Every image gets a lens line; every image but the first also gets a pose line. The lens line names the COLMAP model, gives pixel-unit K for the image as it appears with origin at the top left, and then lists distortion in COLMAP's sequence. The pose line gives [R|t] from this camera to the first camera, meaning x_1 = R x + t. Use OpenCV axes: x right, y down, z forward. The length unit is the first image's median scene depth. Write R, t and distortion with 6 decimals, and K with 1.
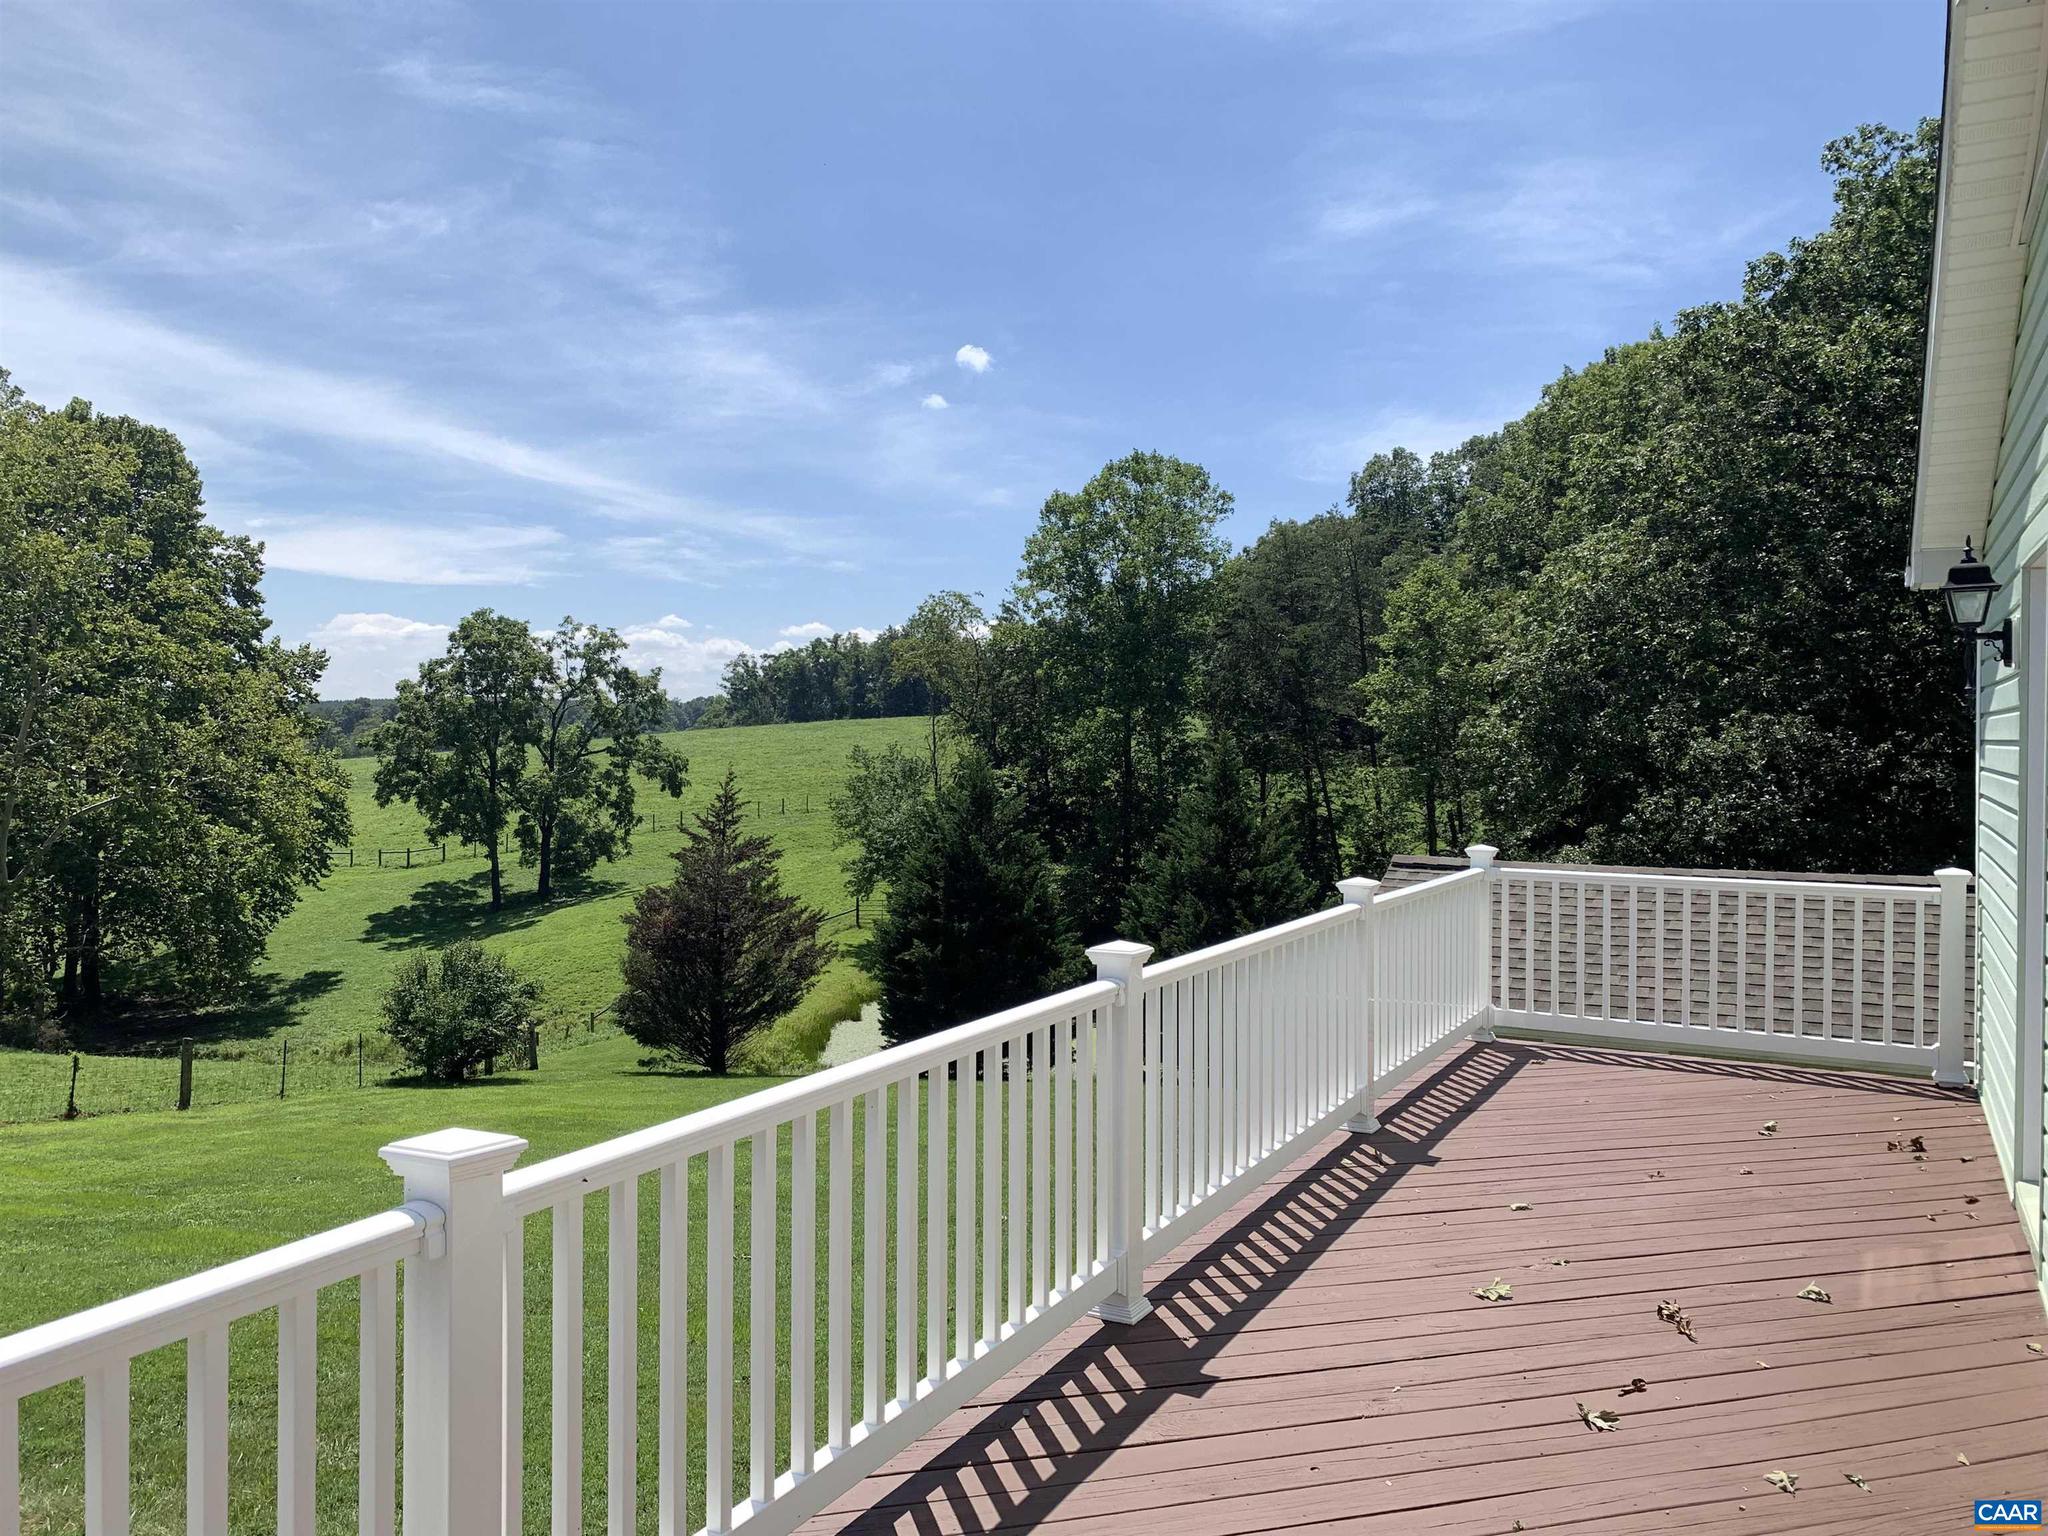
lens RADIAL K [[1570.8, 0, 1027.9], [0, 1570.8, 760.4], [0, 0, 1]] dist [0.100734, -0.107721]
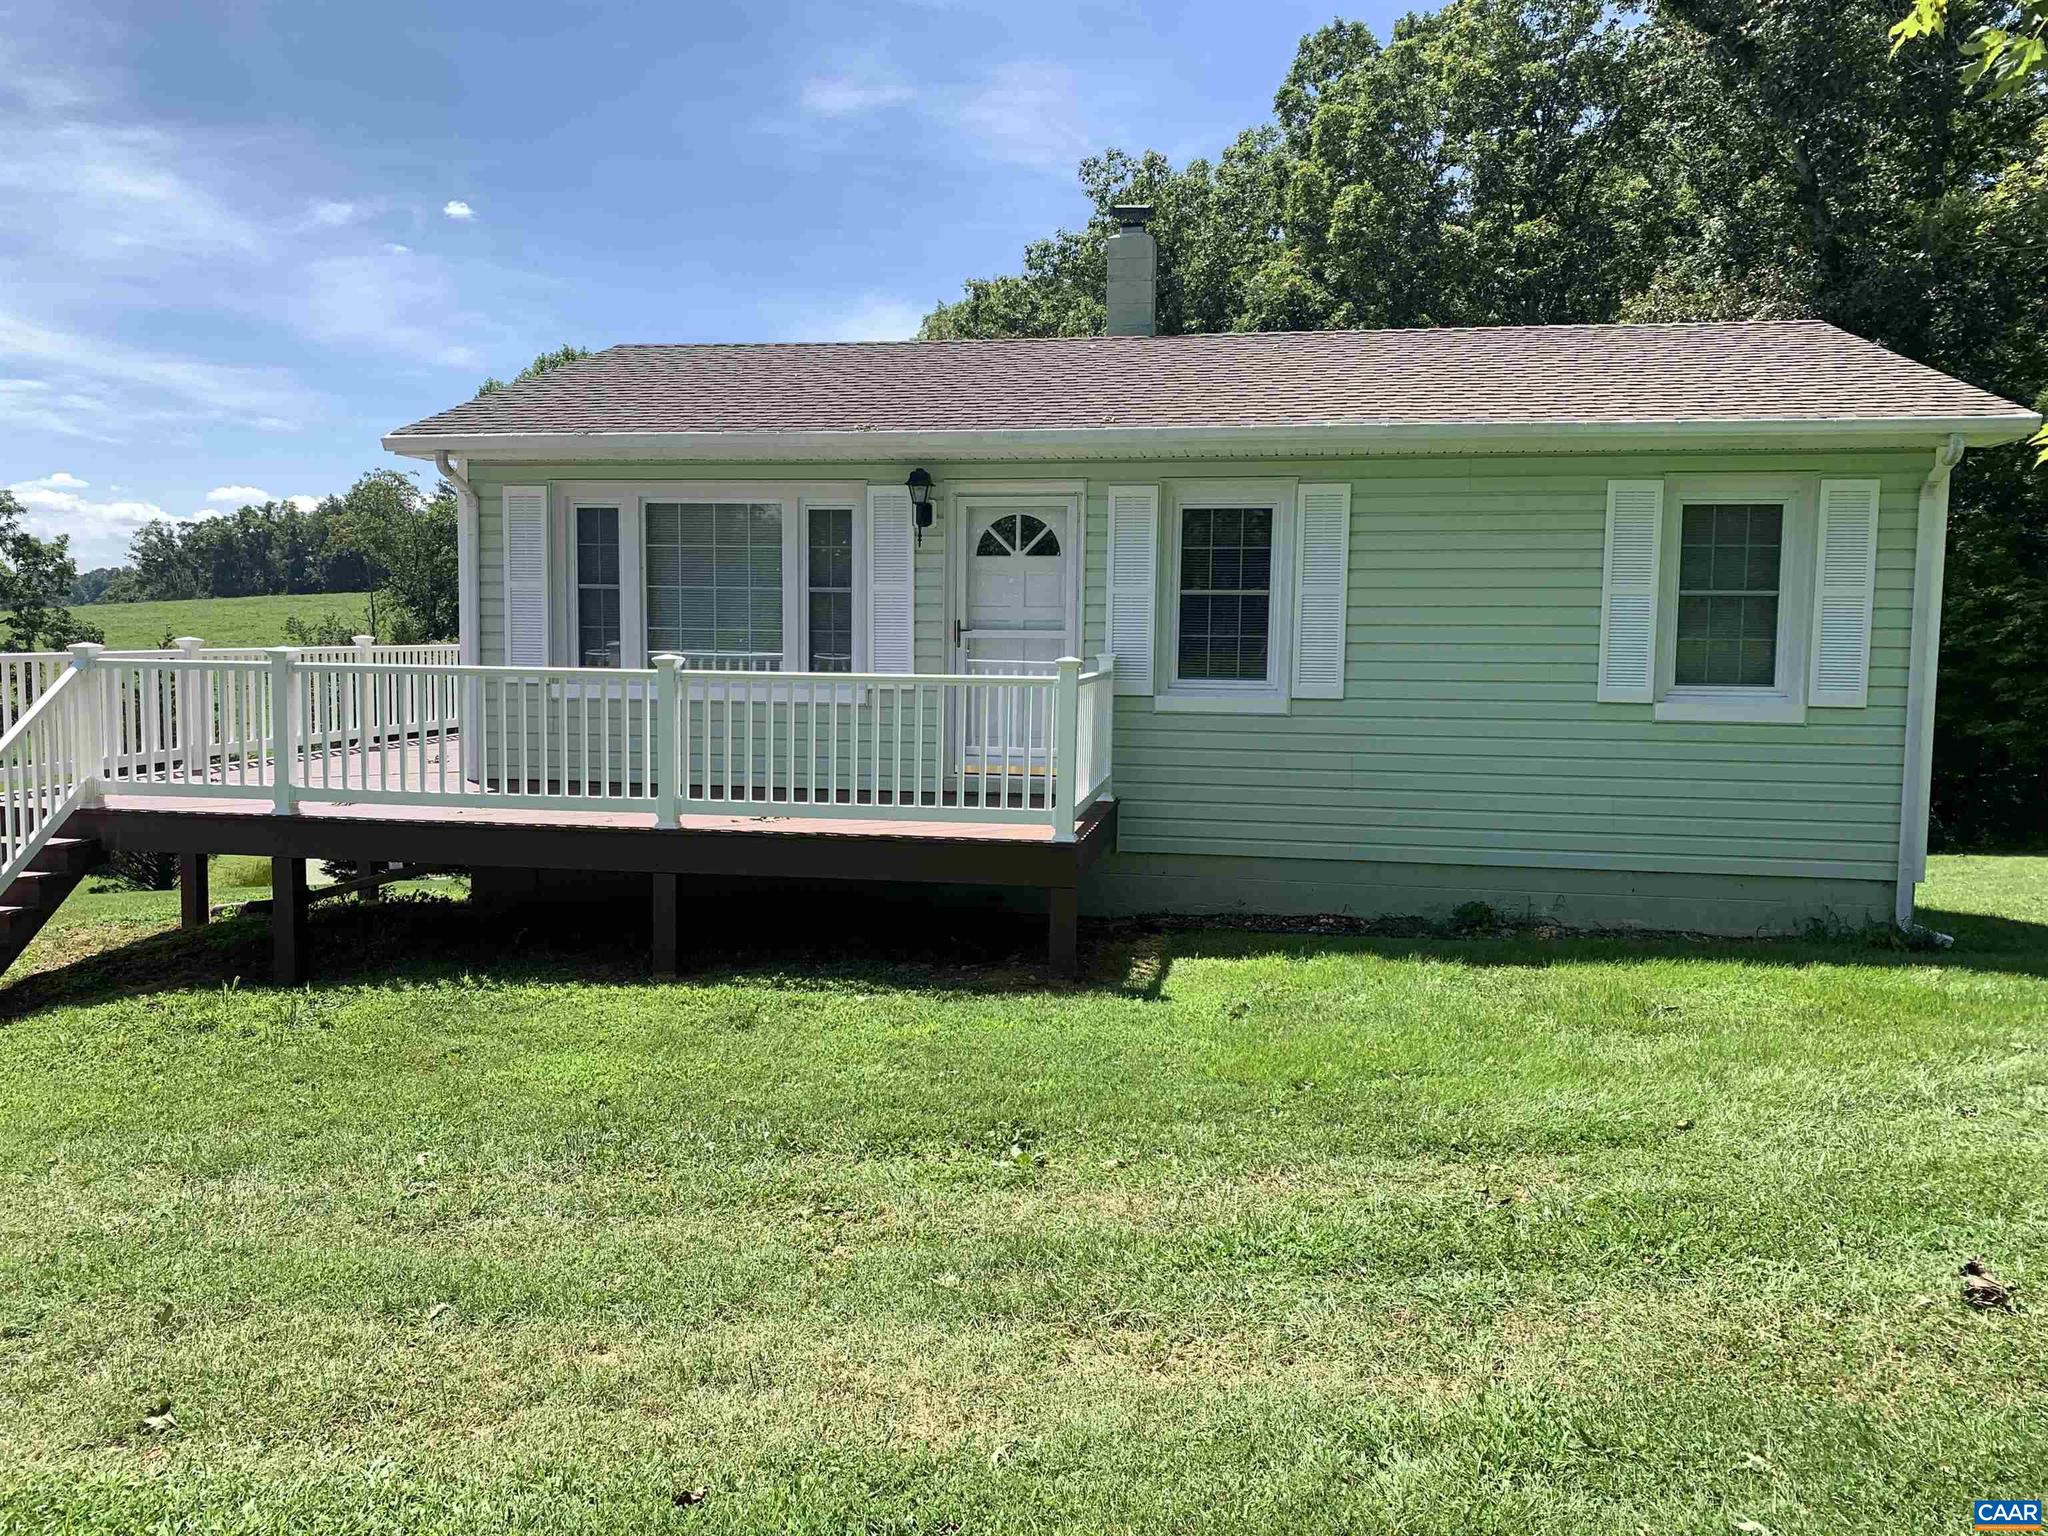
lens RADIAL K [[1582.6, 0, 1027.3], [0, 1582.6, 759.8], [0, 0, 1]] dist [-0.000325, 0.004495]
pose [[0.948474, -0.017959, 0.316347, 0.014571], [-0.005042, 0.997411, 0.071739, 0.005681], [-0.316816, -0.069637, 0.945927, -0.110963]]
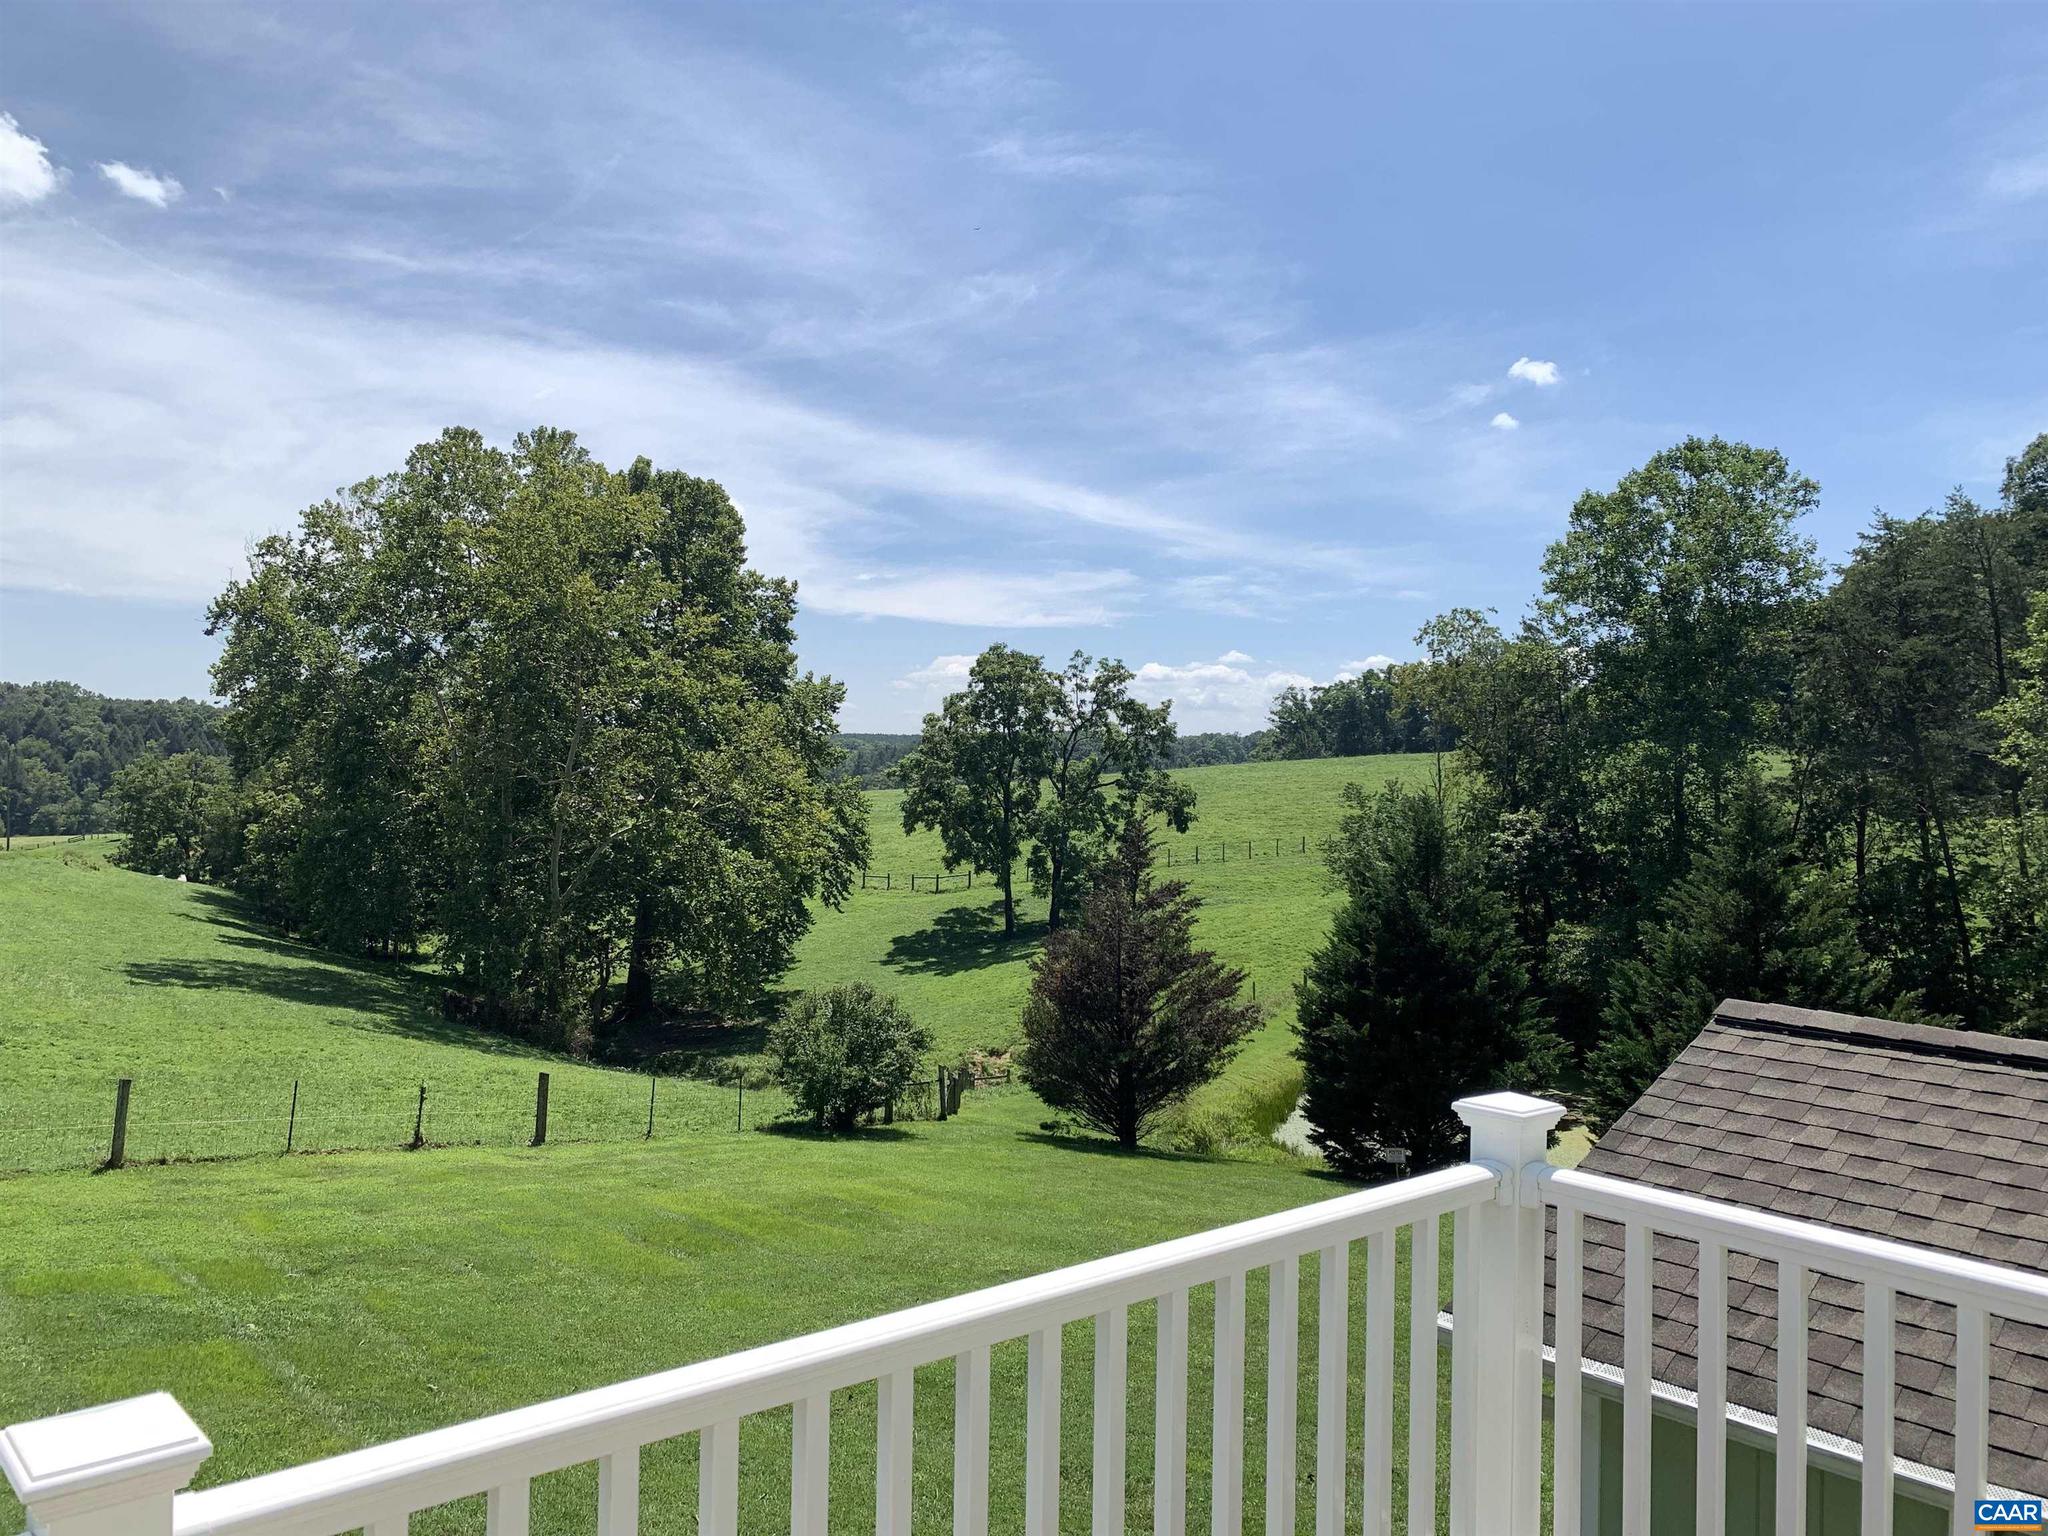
lens RADIAL K [[1578.9, 0, 1013.4], [0, 1578.9, 771.2], [0, 0, 1]] dist [0.091236, -0.112963]
pose [[0.935565, 0.010877, -0.352988, 0.024976], [-0.016124, 0.999799, -0.011927, -0.001027], [0.352787, 0.016850, 0.935552, 0.053537]]
